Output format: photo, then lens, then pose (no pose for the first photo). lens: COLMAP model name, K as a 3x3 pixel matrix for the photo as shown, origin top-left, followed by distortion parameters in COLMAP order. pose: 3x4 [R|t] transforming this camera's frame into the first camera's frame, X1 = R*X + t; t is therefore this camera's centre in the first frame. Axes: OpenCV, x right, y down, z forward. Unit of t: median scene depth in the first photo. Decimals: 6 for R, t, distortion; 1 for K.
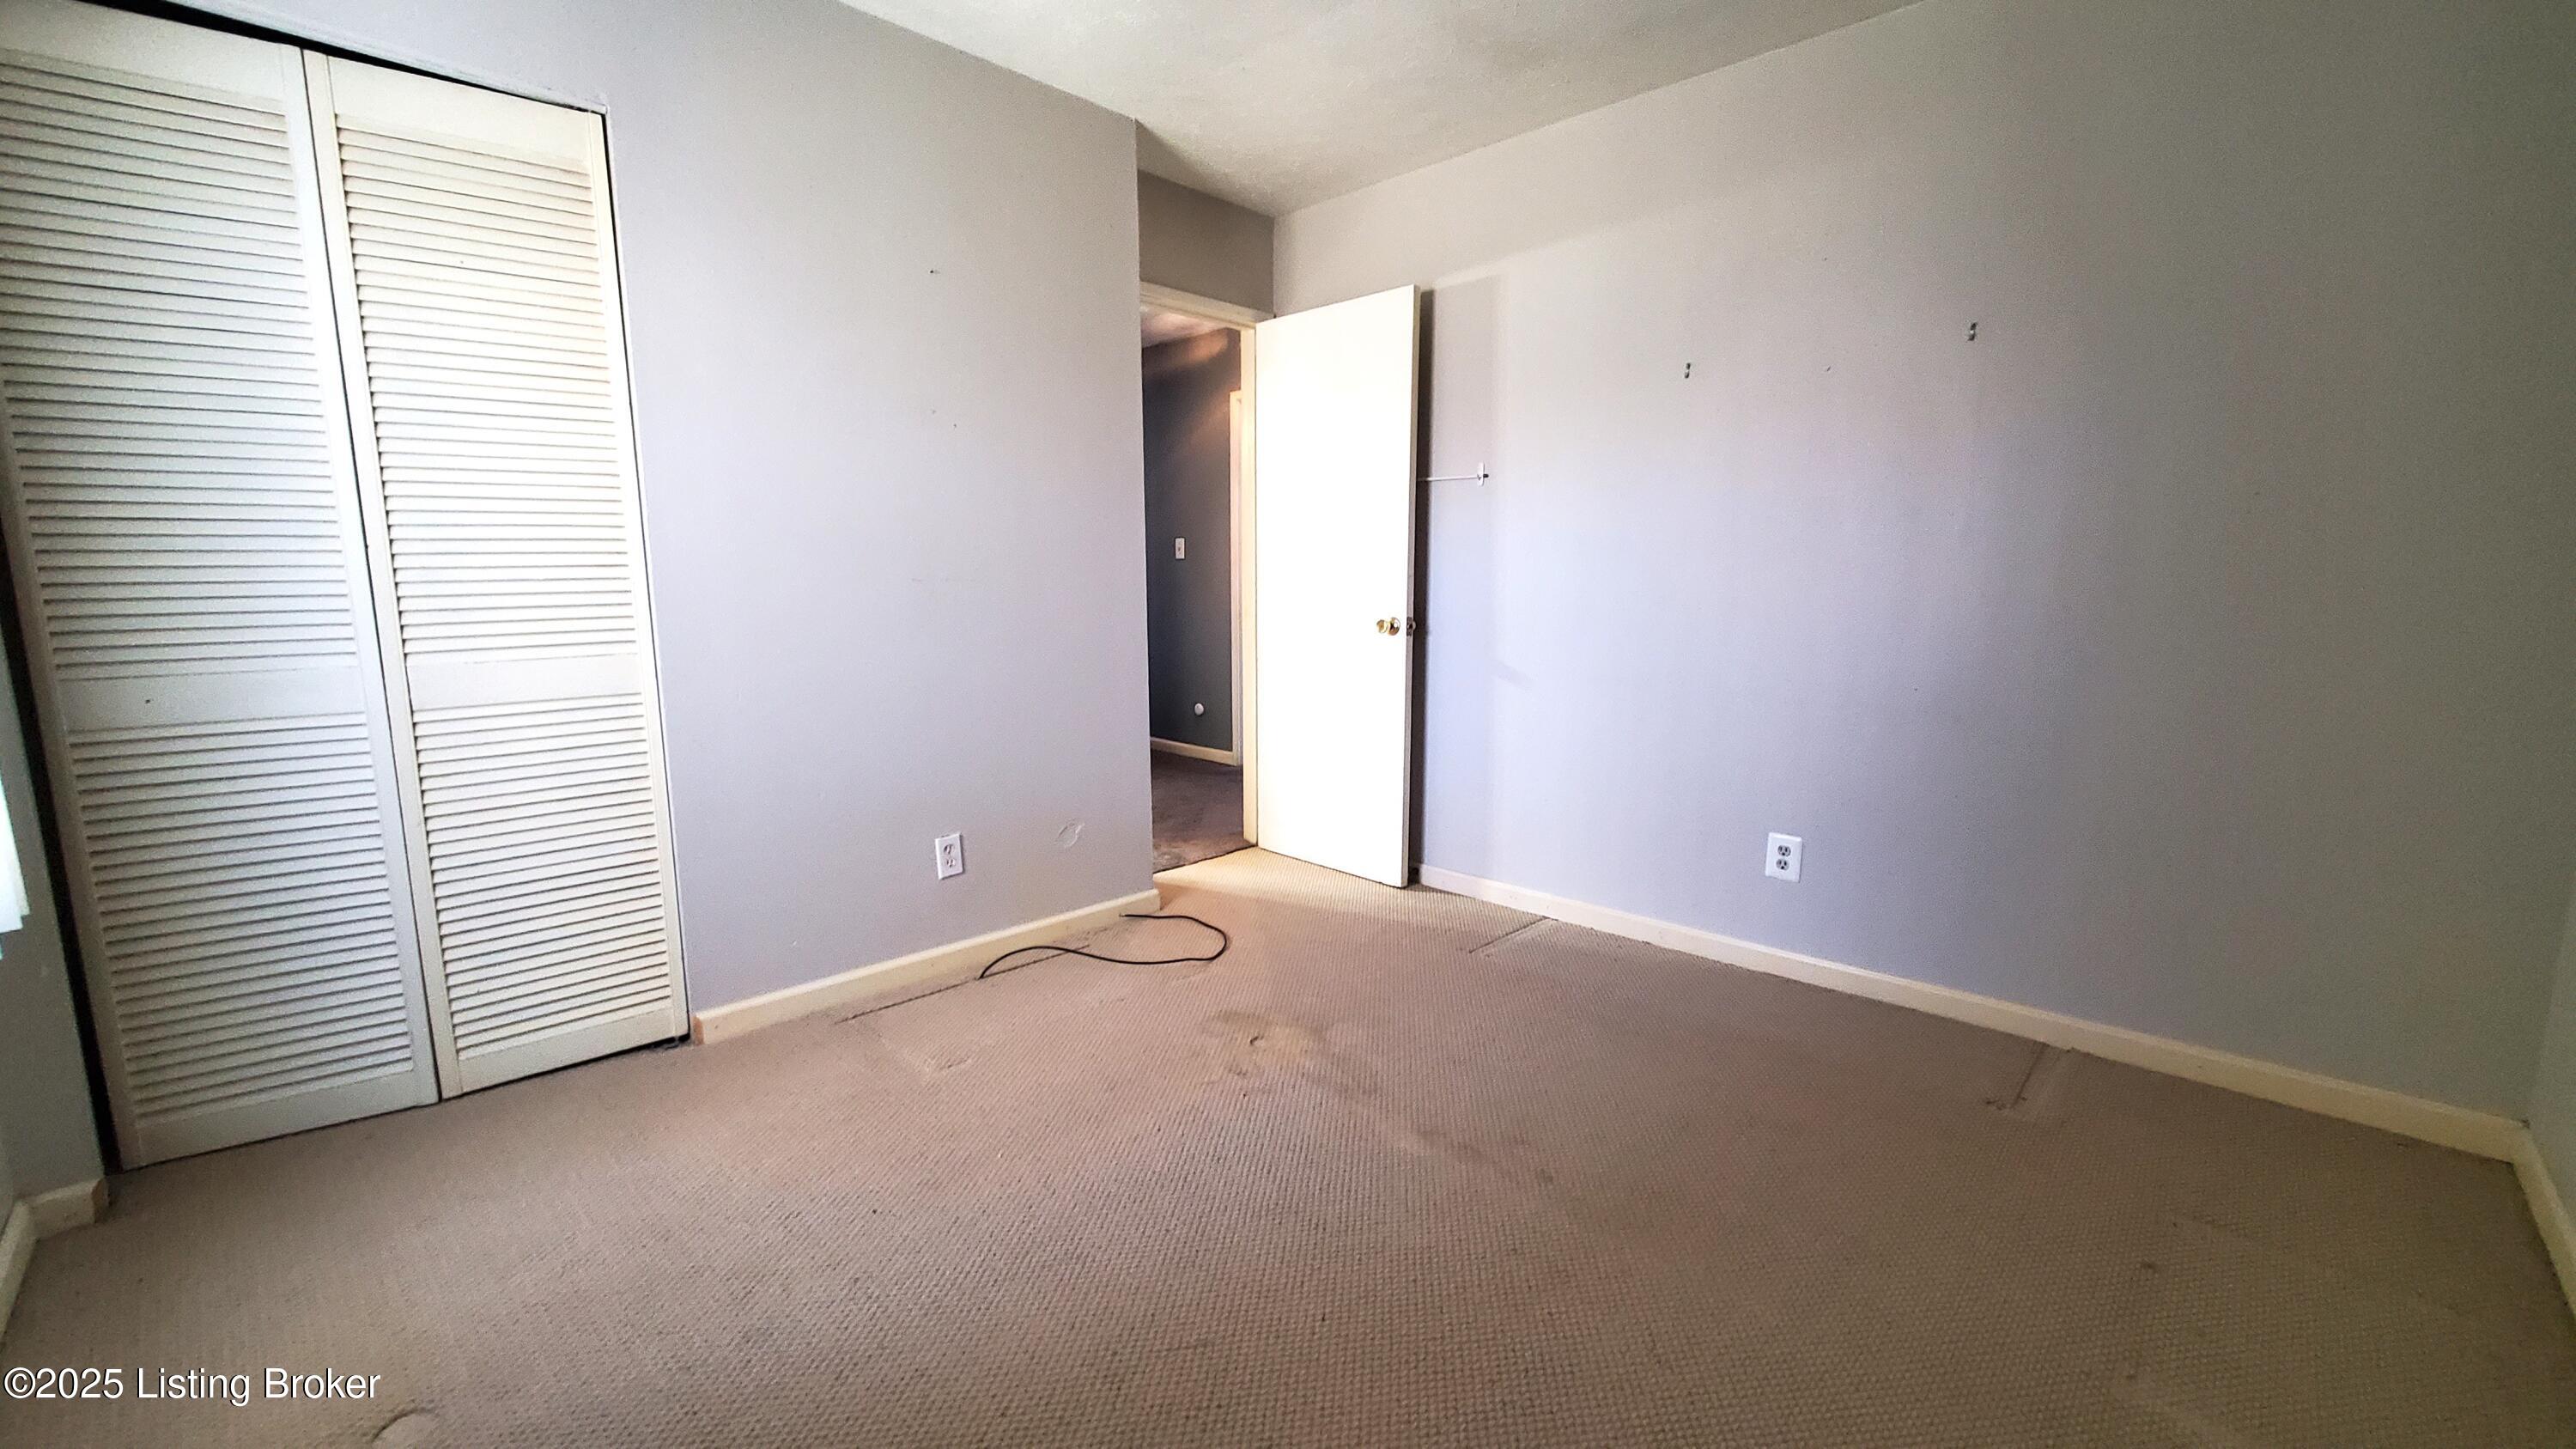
lens RADIAL K [[1043.0, 0, 1288.0], [0, 1043.0, 724.5], [0, 0, 1]] dist [-0.000301, -0.000021]
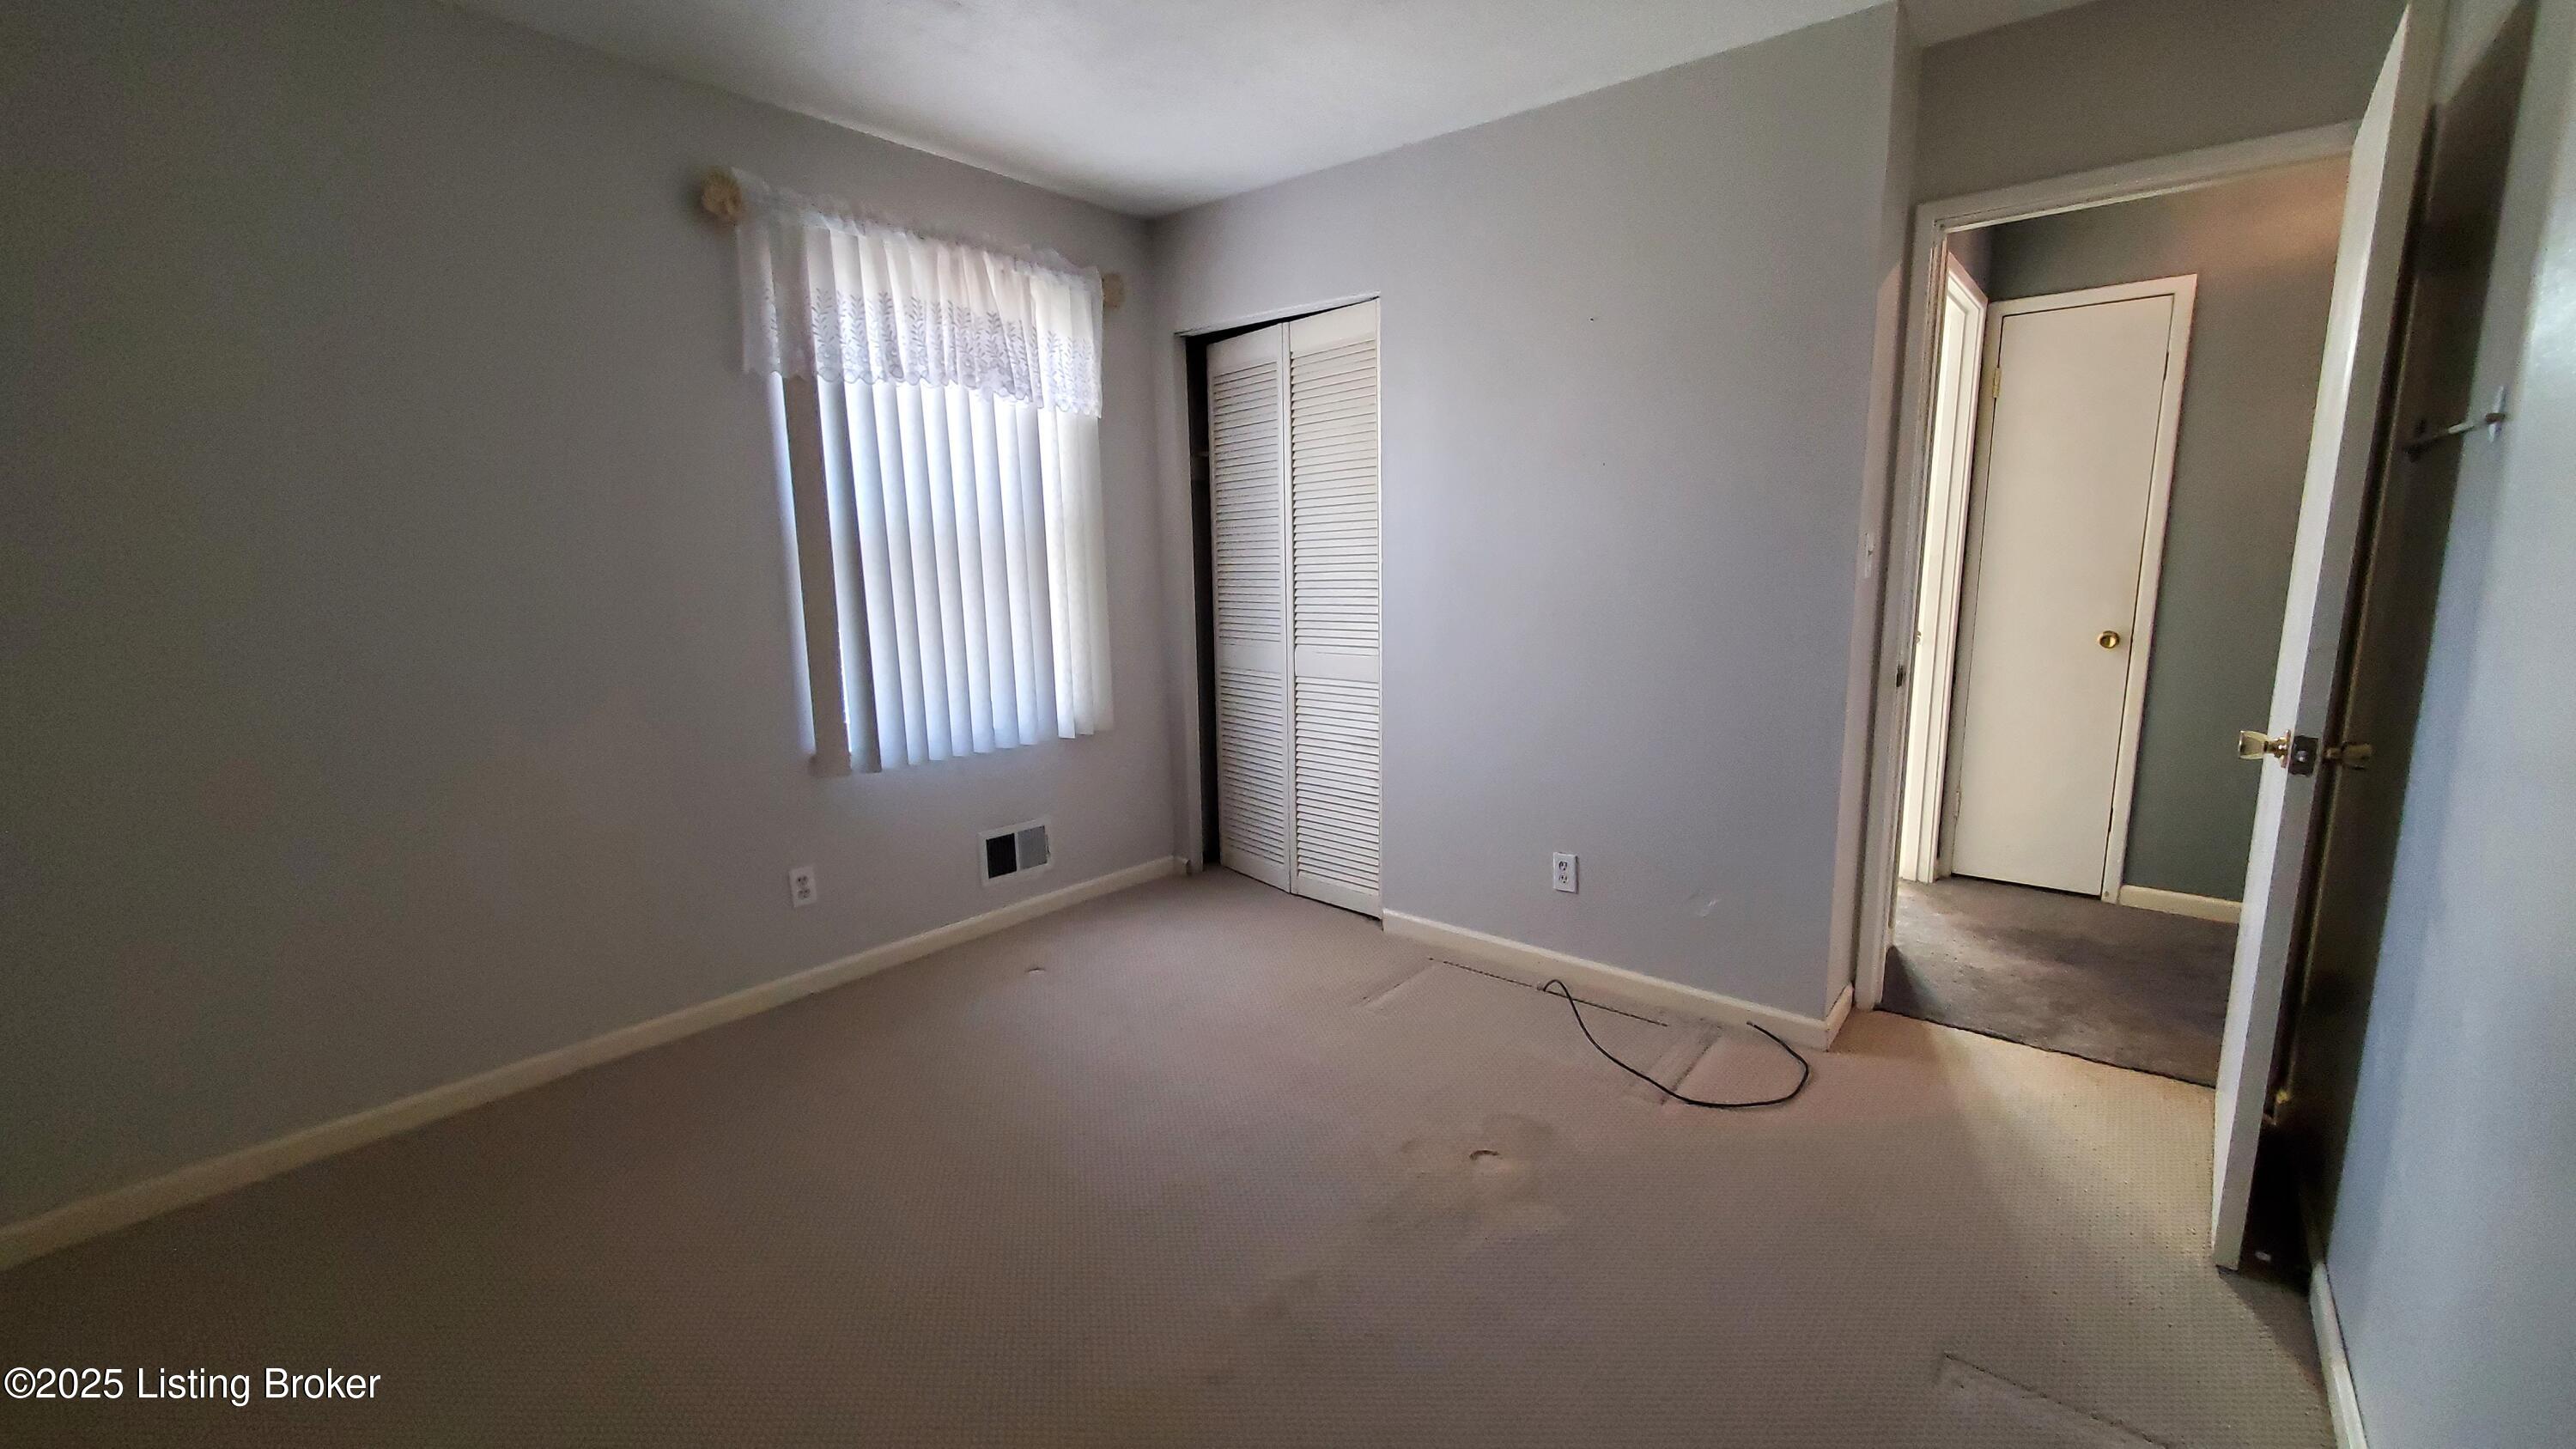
lens RADIAL K [[1009.3, 0, 1293.9], [0, 1009.3, 735.0], [0, 0, 1]] dist [-0.000289, -0.000017]
pose [[0.069526, 0.173899, -0.982306, 0.707284], [-0.125864, 0.978349, 0.164290, -0.160143], [0.989608, 0.112214, 0.089909, 0.681290]]
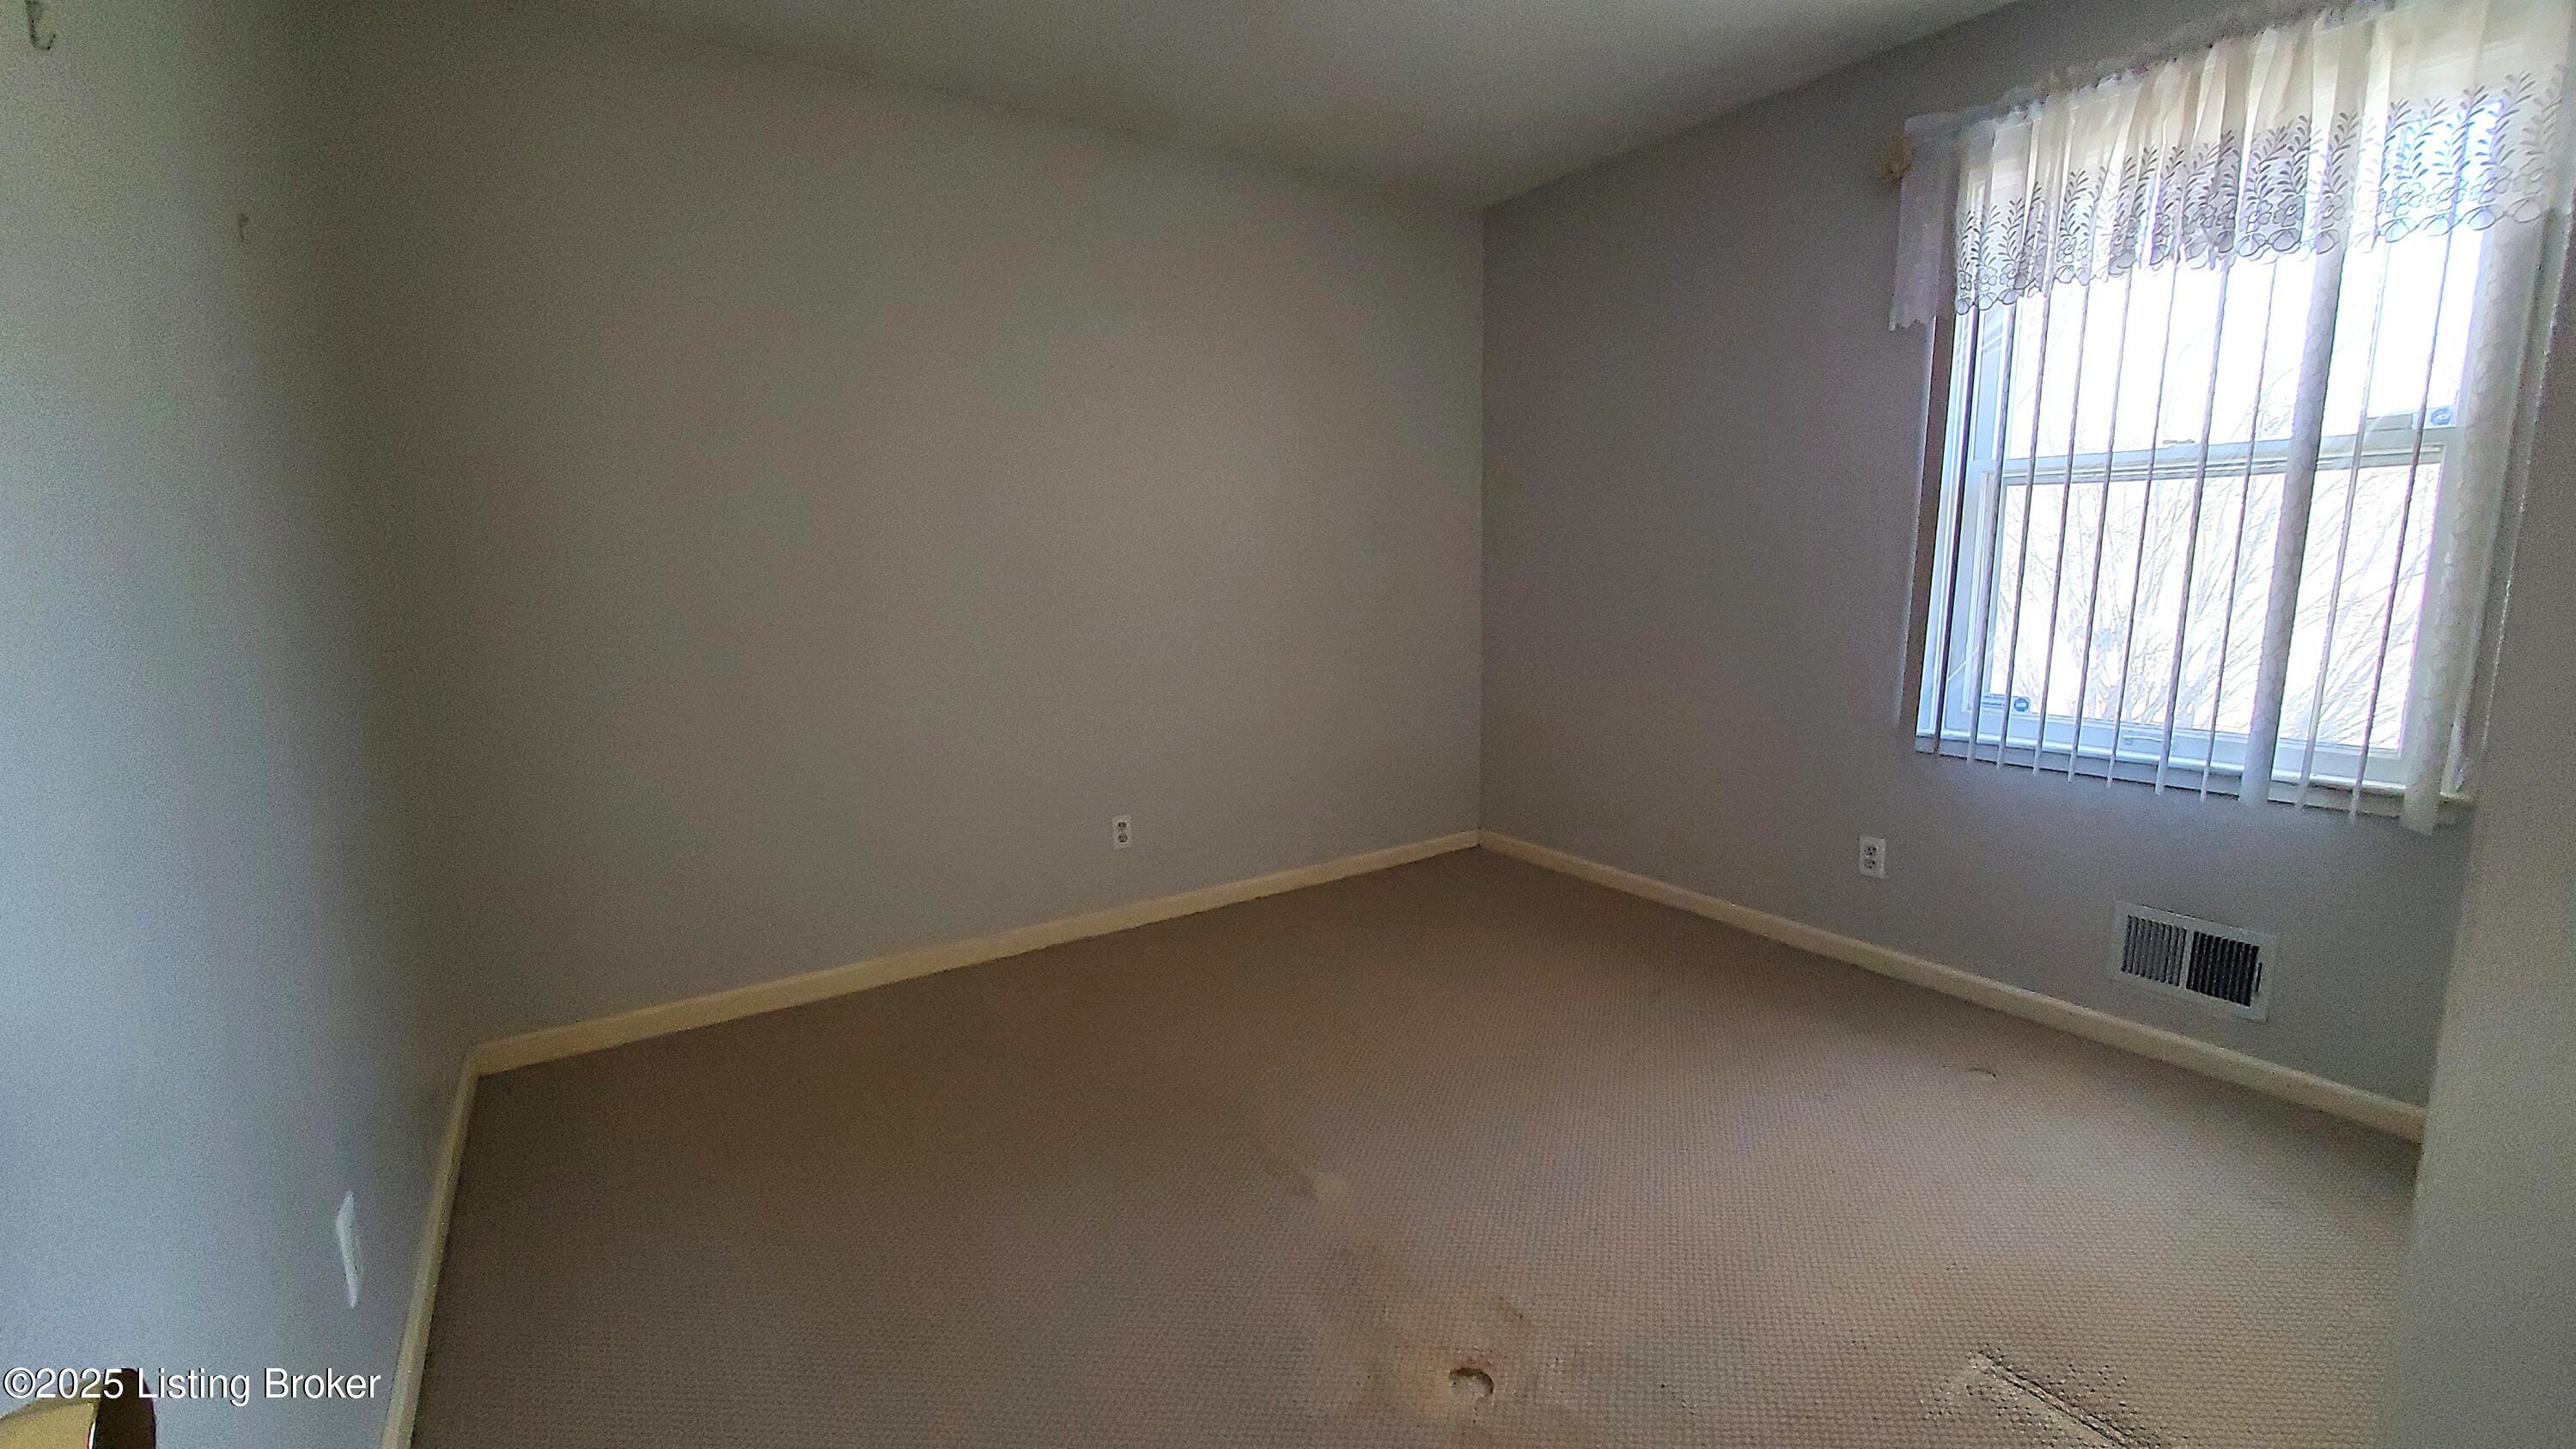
lens RADIAL K [[1042.8, 0, 1288.0], [0, 1042.8, 724.5], [0, 0, 1]] dist [-0.000301, -0.000021]
pose [[-0.980106, -0.008169, 0.198307, -0.030962], [0.056111, 0.946989, 0.316328, -0.273121], [-0.190379, 0.321162, -0.927691, 1.401898]]
